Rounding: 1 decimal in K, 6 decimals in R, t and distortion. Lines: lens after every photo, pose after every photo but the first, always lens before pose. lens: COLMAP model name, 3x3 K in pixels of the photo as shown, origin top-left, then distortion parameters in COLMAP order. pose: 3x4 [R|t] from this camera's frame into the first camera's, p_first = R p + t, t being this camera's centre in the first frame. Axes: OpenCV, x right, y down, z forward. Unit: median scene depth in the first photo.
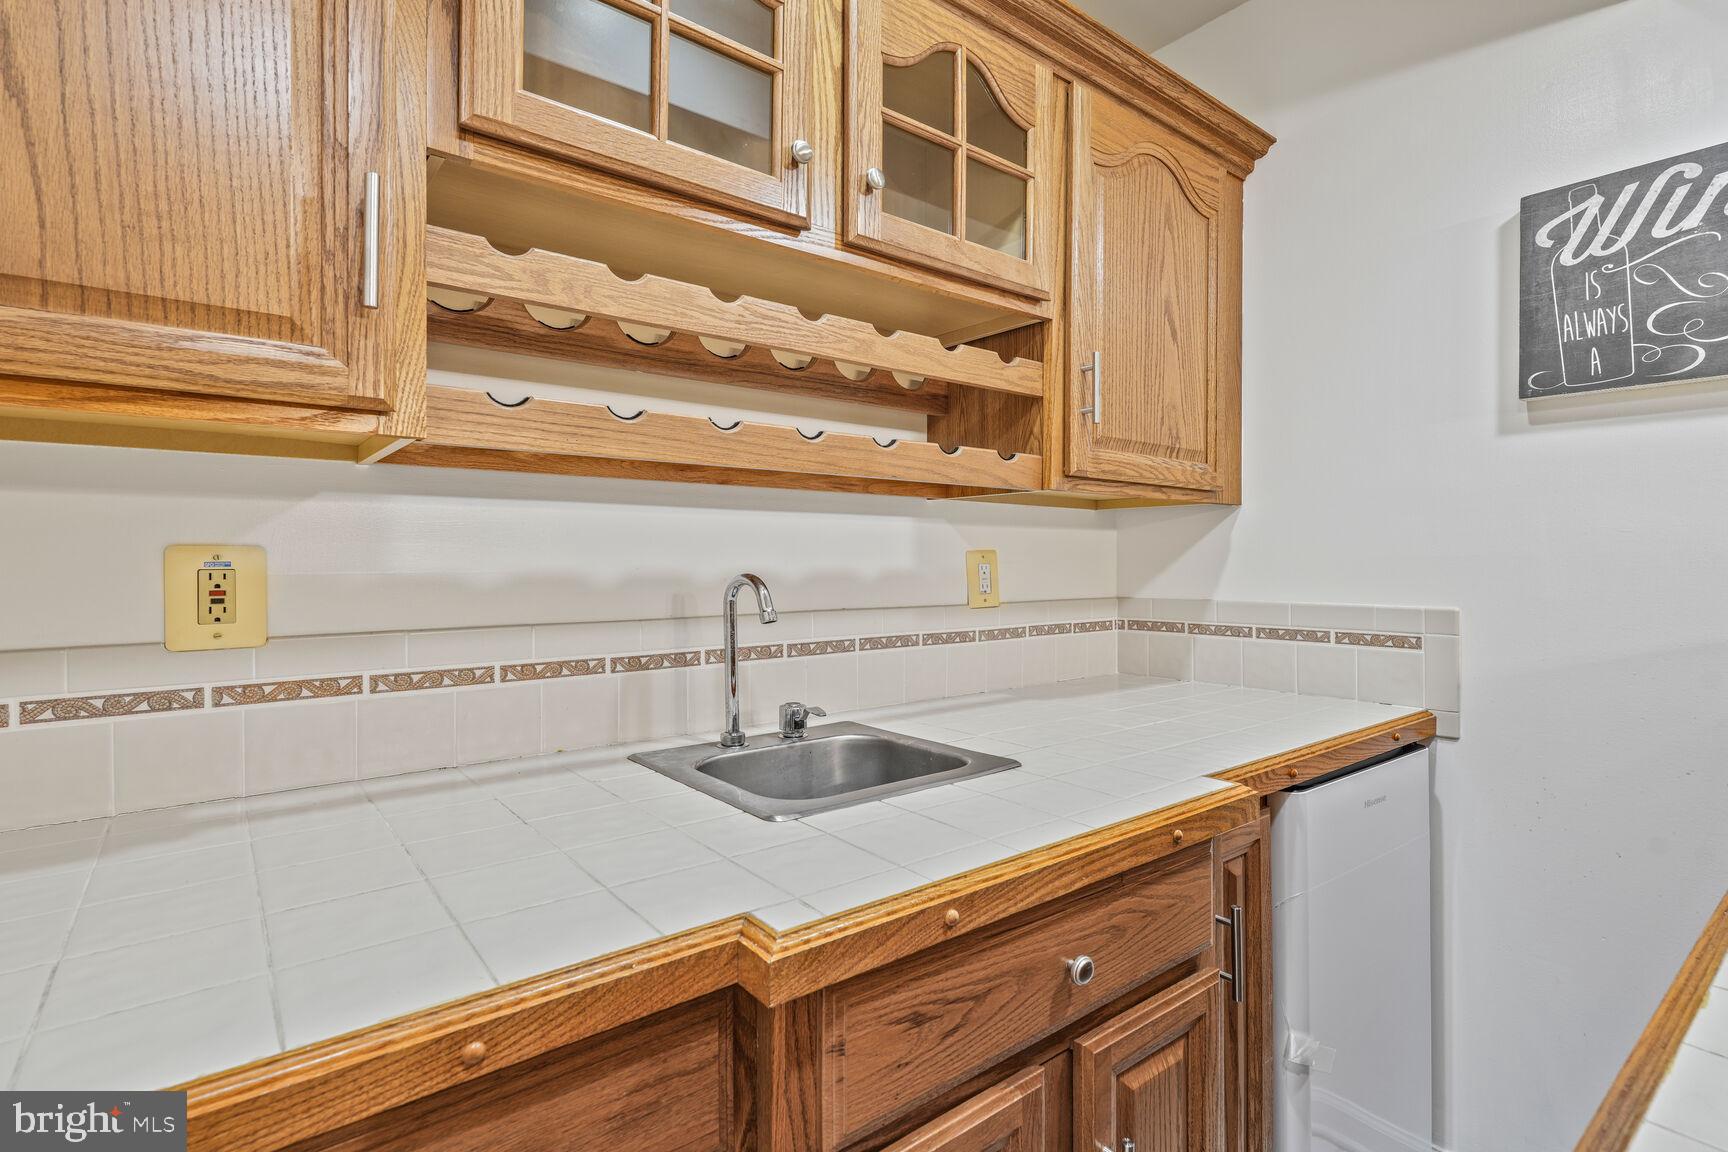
lens RADIAL K [[710.2, 0, 962.5], [0, 710.2, 574.3], [0, 0, 1]] dist [-0.002635, -0.000166]
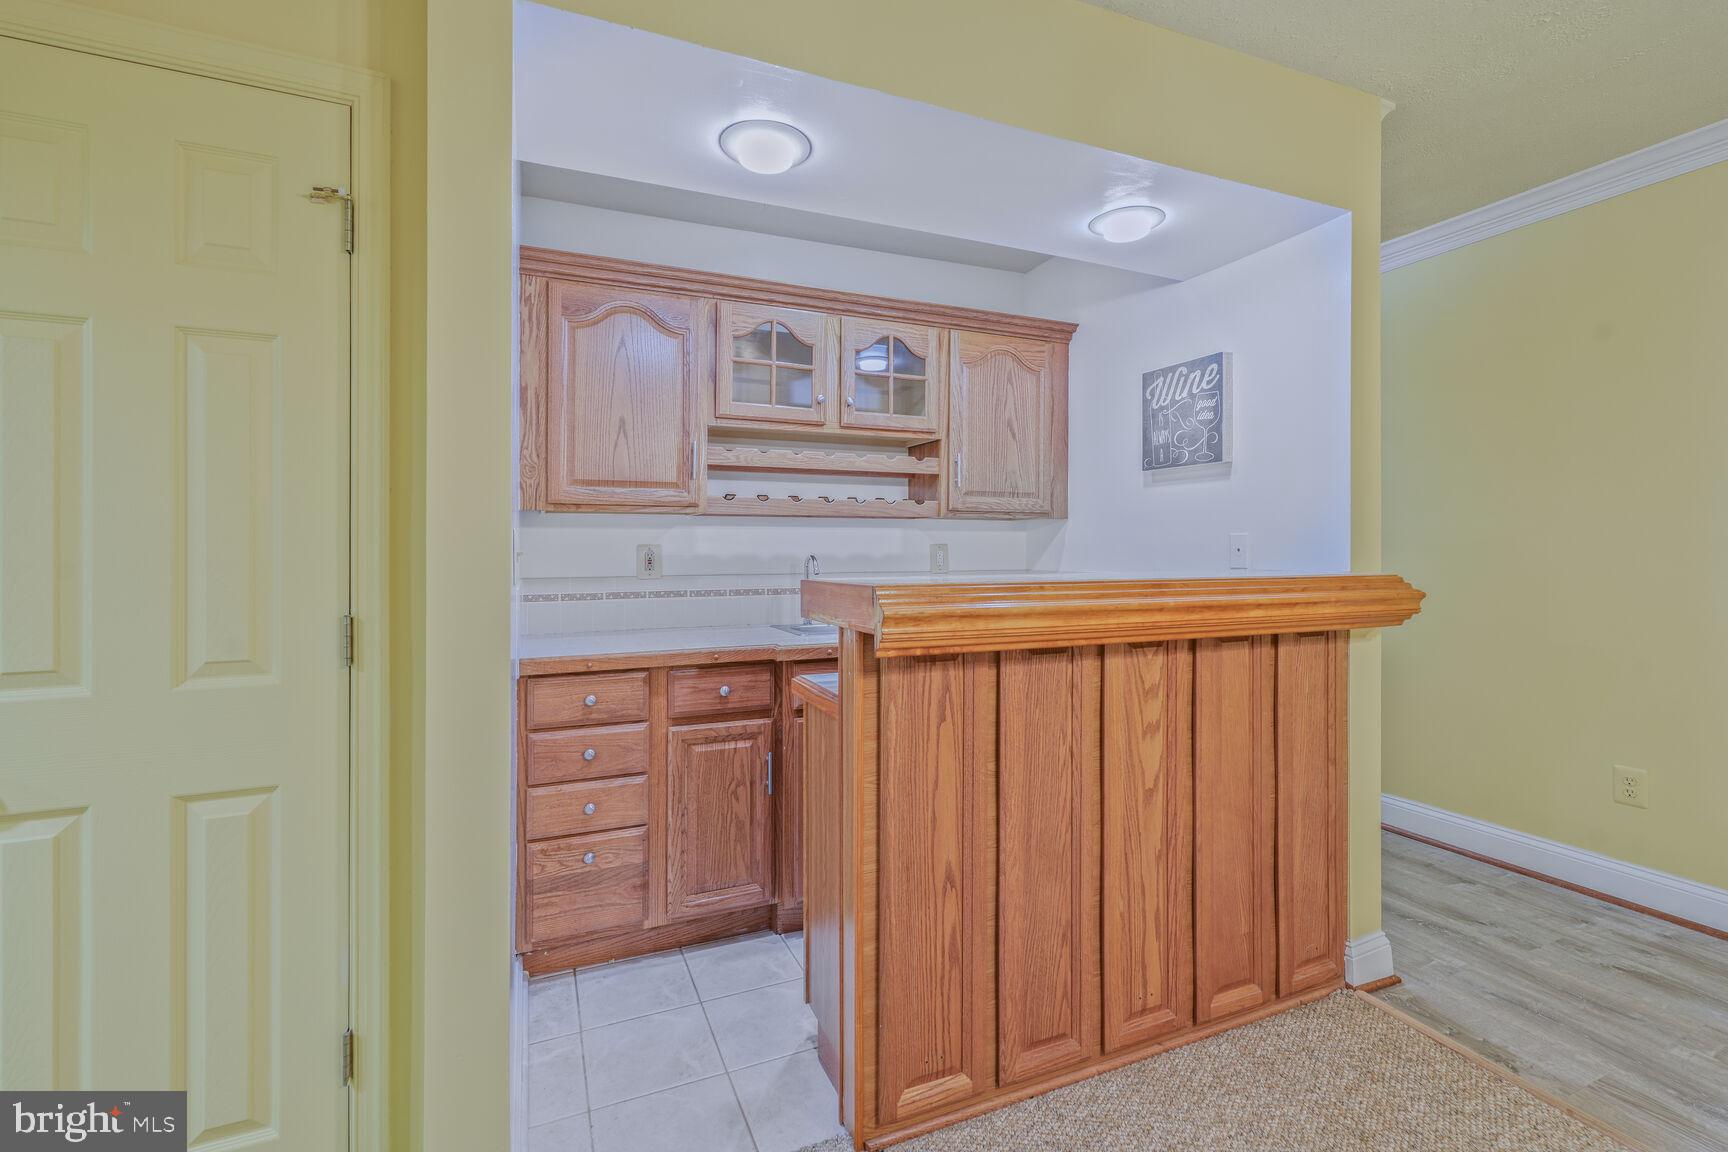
lens RADIAL K [[755.1, 0, 865.8], [0, 755.1, 556.2], [0, 0, 1]] dist [-0.002858, -0.000444]
pose [[0.908907, 0.003178, -0.416987, 0.990131], [-0.005463, 0.999976, -0.004286, 0.013903], [0.416964, 0.006174, 0.908902, -1.351904]]
